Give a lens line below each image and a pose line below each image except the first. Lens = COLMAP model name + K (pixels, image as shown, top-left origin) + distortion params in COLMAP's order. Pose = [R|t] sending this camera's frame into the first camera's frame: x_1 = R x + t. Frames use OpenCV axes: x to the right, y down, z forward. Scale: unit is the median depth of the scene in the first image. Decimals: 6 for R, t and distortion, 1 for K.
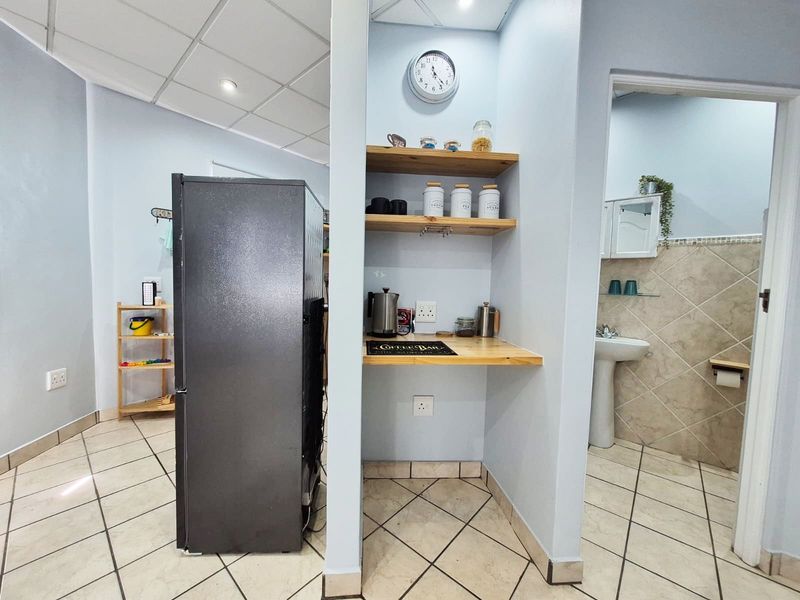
lens RADIAL K [[313.5, 0, 390.4], [0, 313.5, 298.2], [0, 0, 1]] dist [-0.001282, -0.000427]
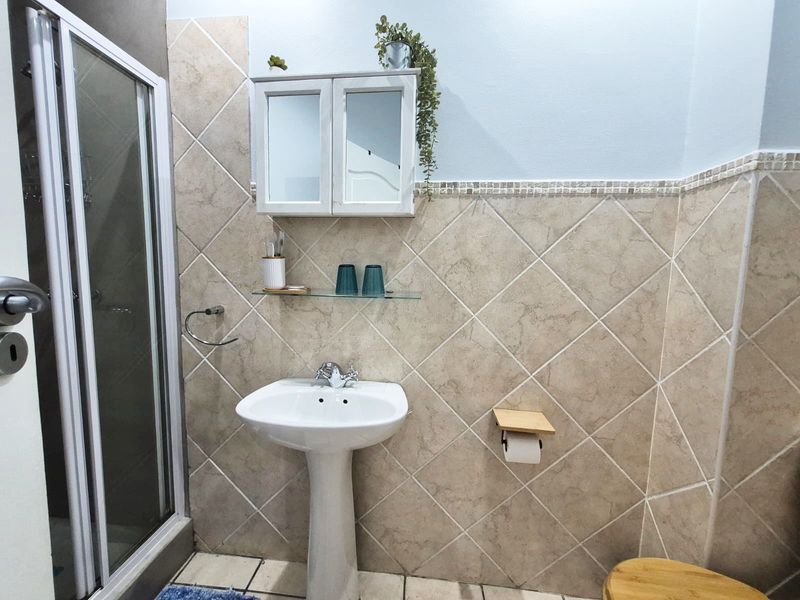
lens RADIAL K [[313.5, 0, 398.1], [0, 313.5, 299.9], [0, 0, 1]] dist [-0.001282, -0.000427]
pose [[0.789840, -0.068284, 0.609500, 0.535924], [0.033450, 0.997100, 0.068362, -0.037292], [-0.612400, -0.033607, 0.789833, 0.637766]]
